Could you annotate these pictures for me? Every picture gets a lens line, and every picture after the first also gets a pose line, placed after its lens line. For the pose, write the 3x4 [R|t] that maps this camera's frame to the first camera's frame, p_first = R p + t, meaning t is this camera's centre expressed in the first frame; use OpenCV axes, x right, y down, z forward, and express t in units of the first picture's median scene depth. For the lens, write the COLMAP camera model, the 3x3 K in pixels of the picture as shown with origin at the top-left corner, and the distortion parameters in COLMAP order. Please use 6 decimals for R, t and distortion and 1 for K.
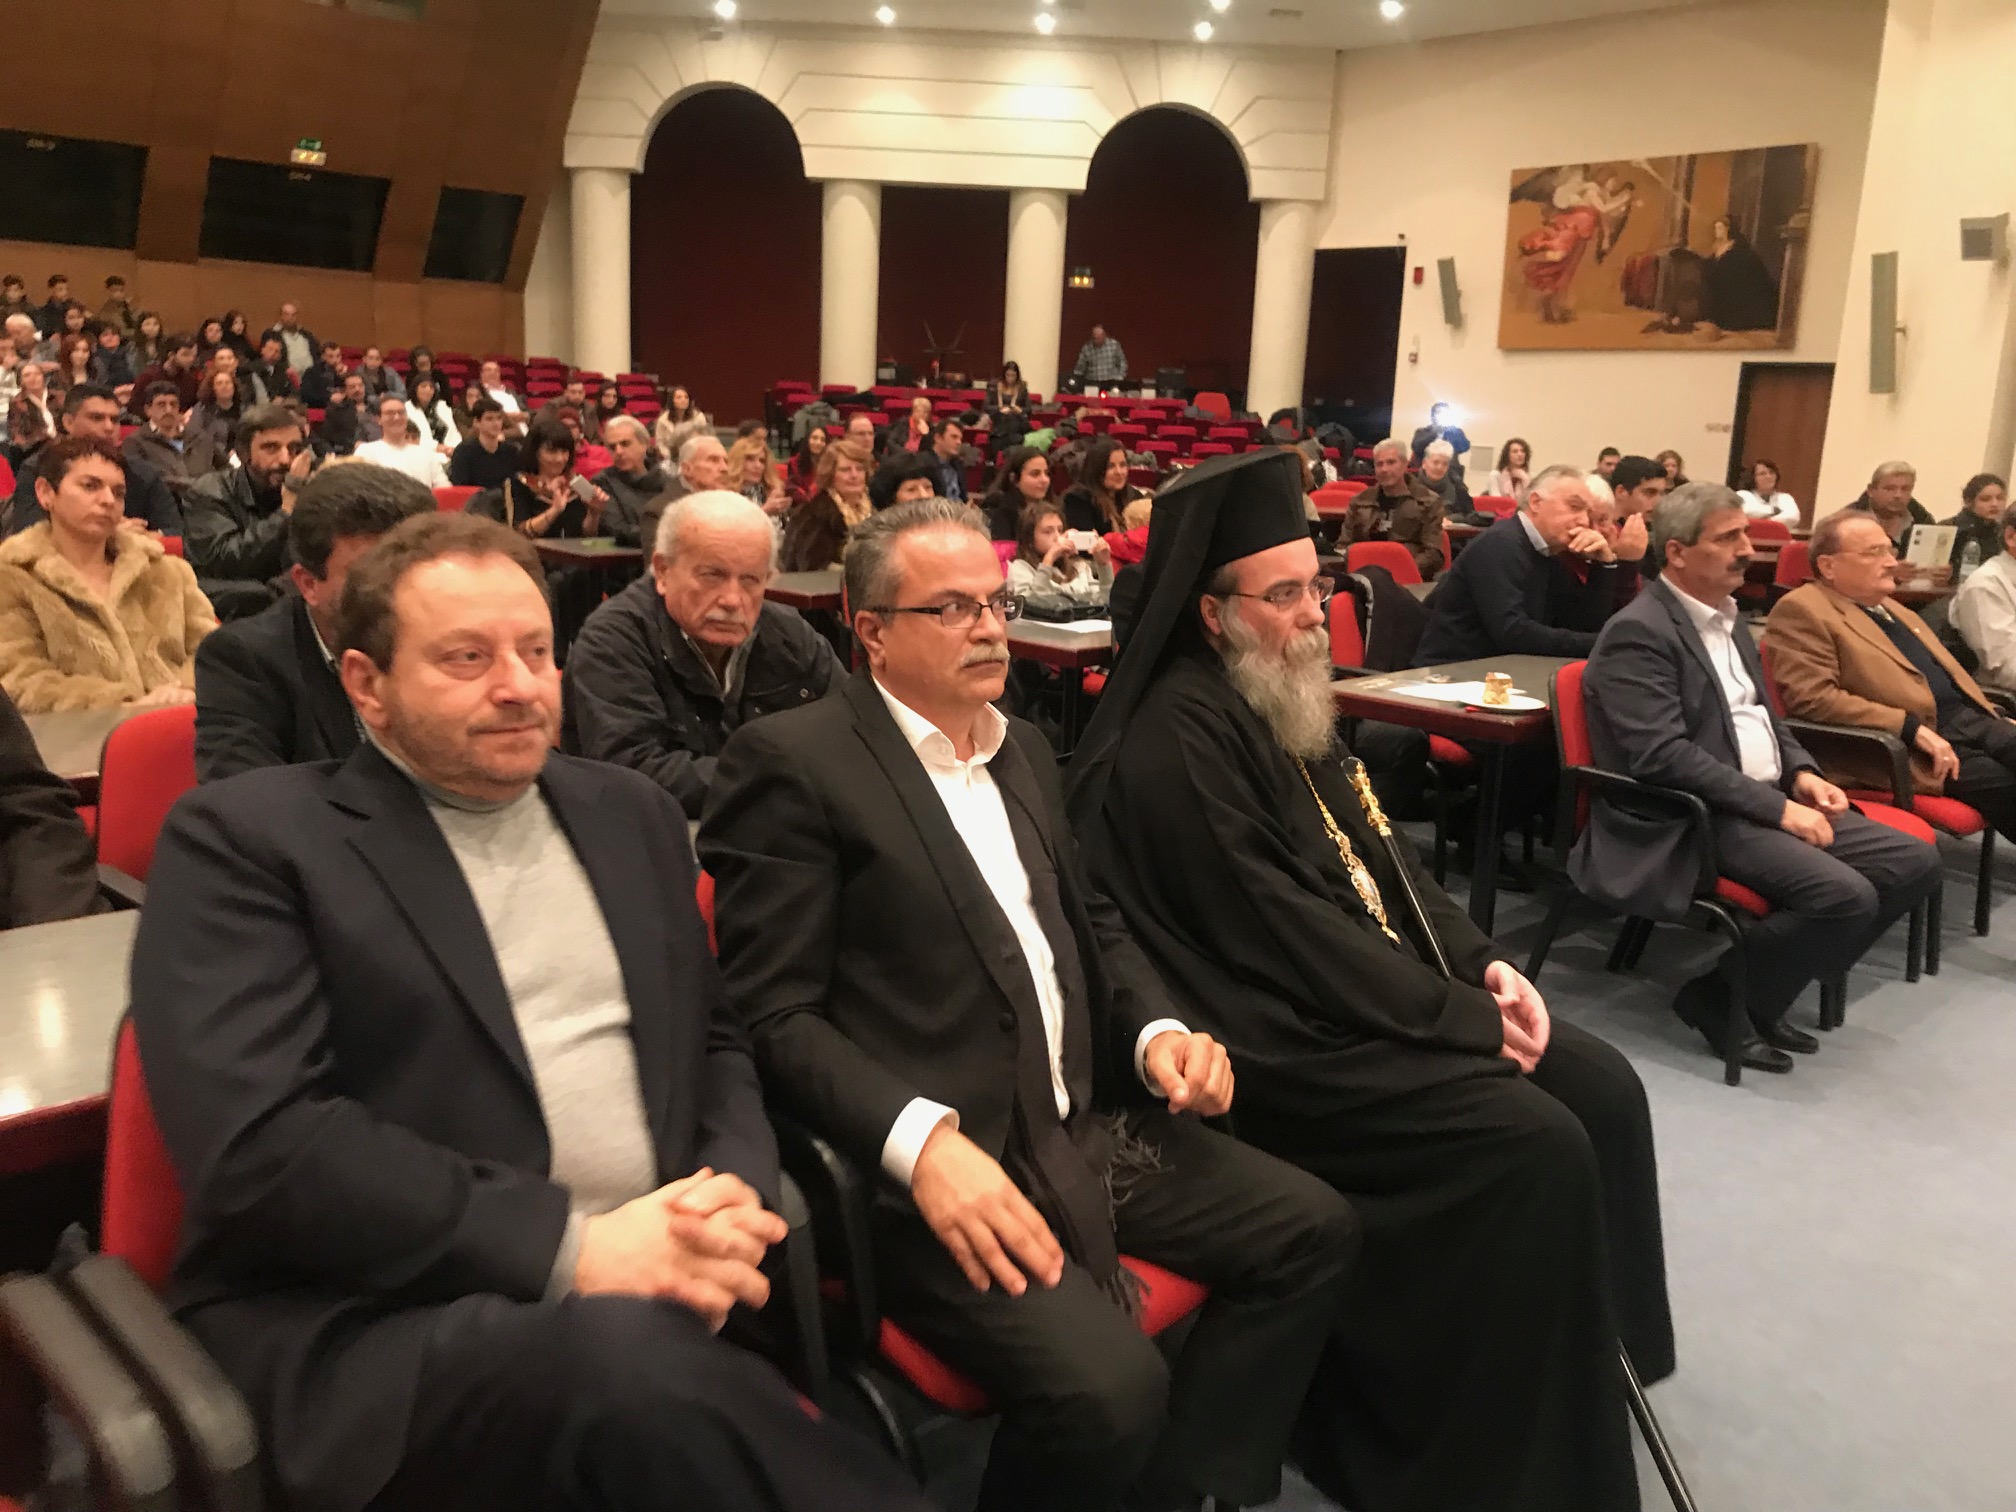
lens RADIAL K [[1659.8, 0, 1008.0], [0, 1659.8, 756.0], [0, 0, 1]] dist [0.050146, -0.091174]
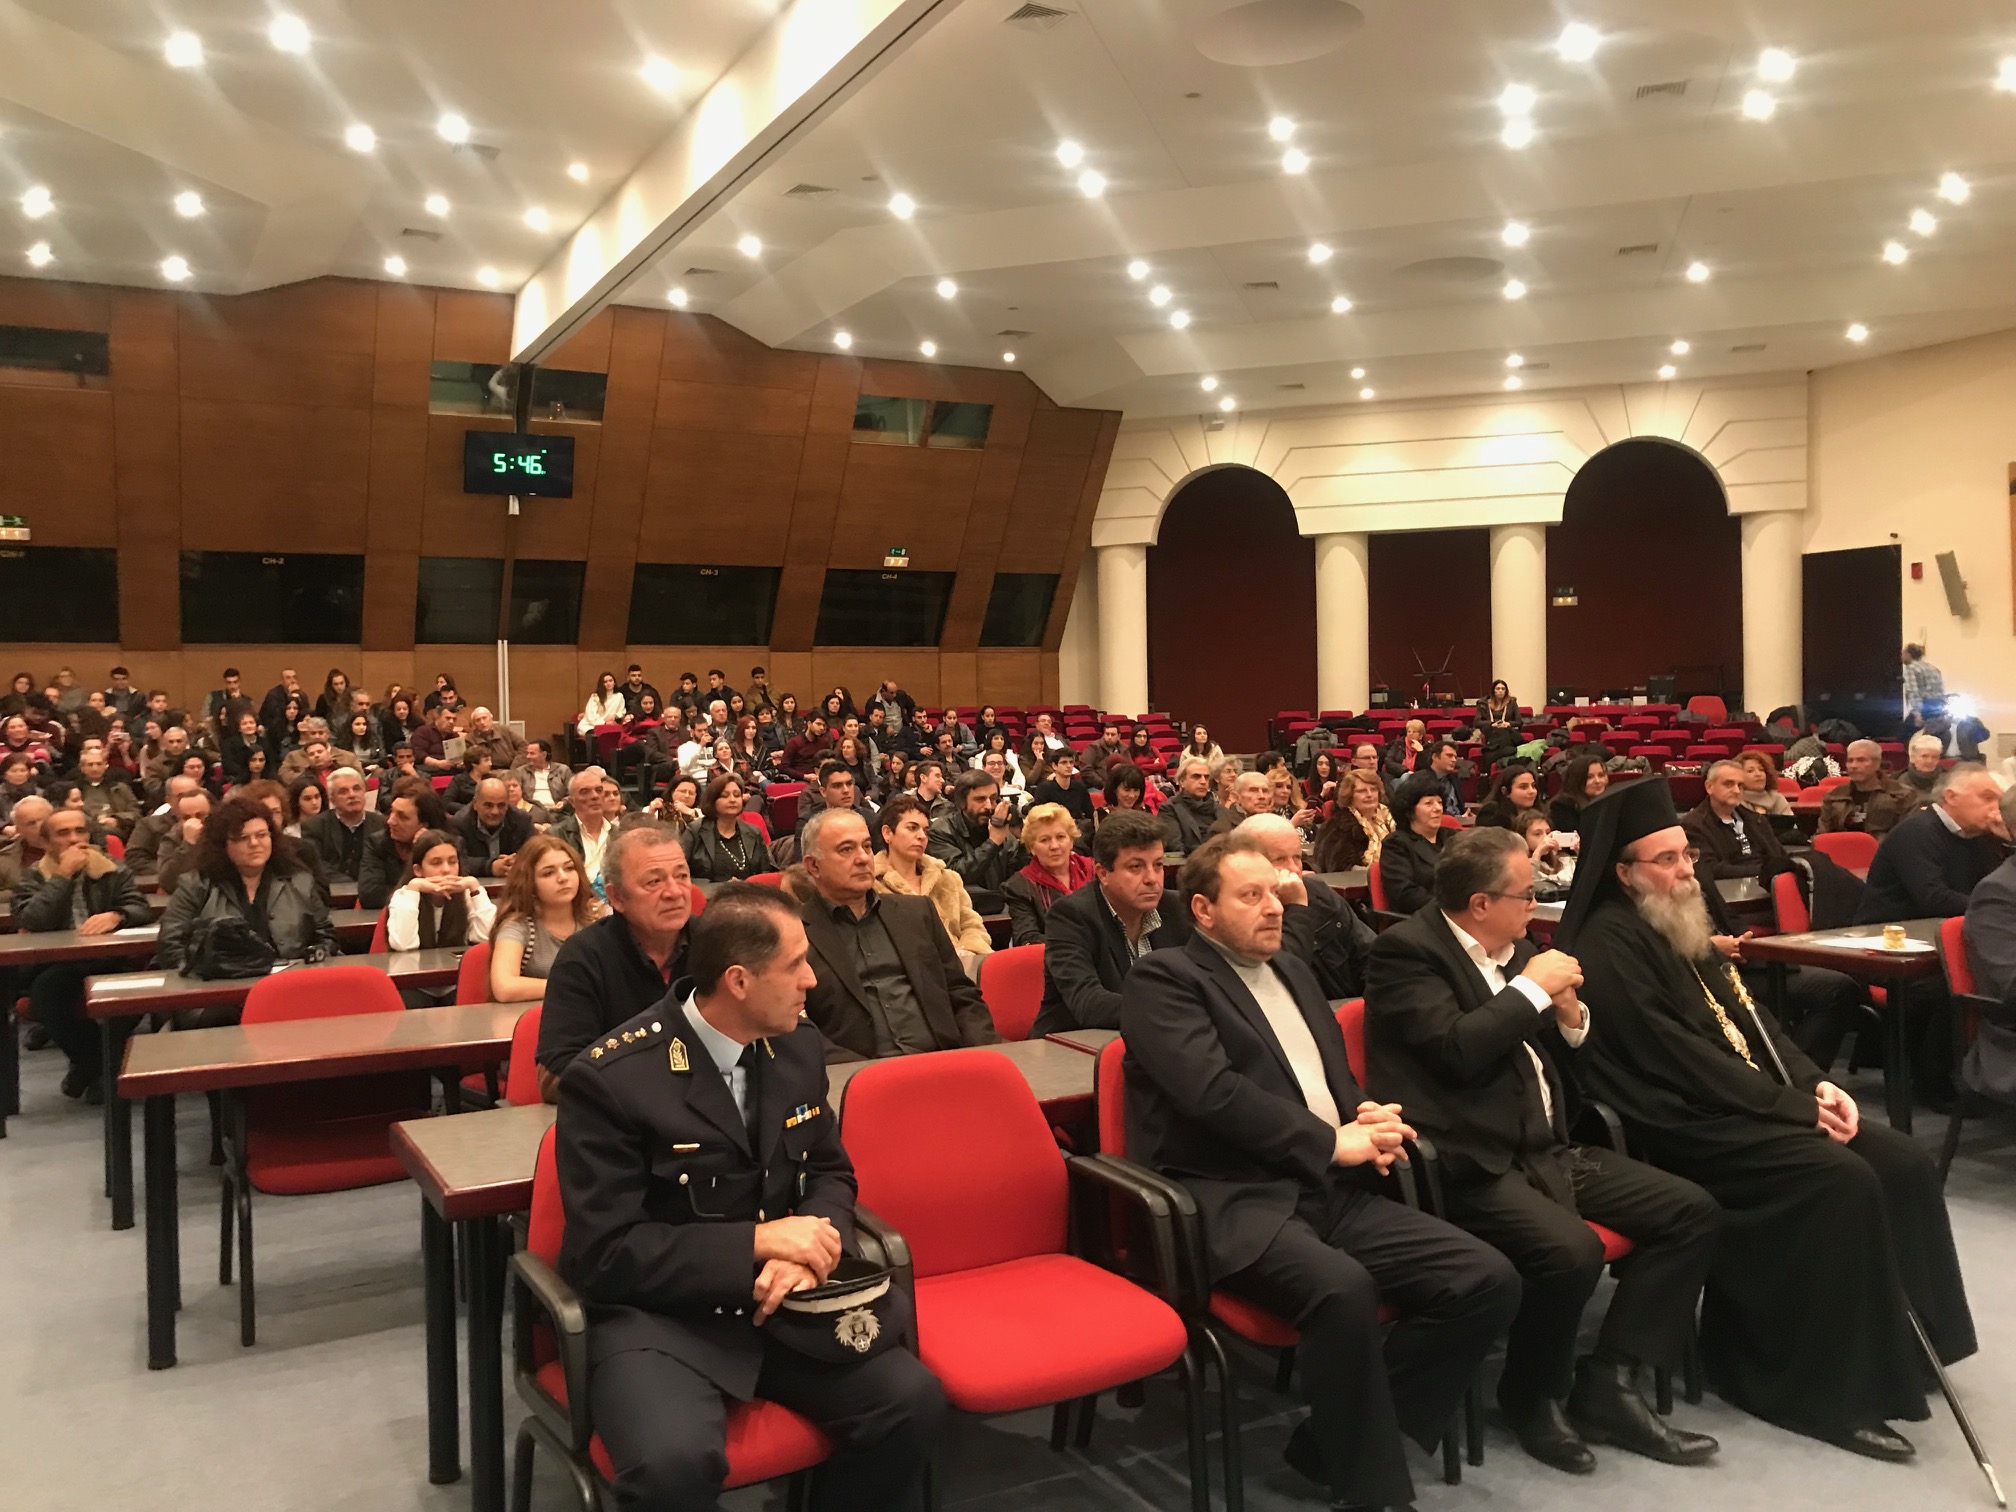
lens RADIAL K [[1642.4, 0, 969.5], [0, 1642.4, 731.1], [0, 0, 1]] dist [-0.002728, -0.001651]
pose [[0.949593, -0.059052, -0.307873, 0.001772], [-0.005141, 0.979032, -0.203641, 0.015099], [0.313443, 0.194959, 0.929378, -0.103253]]
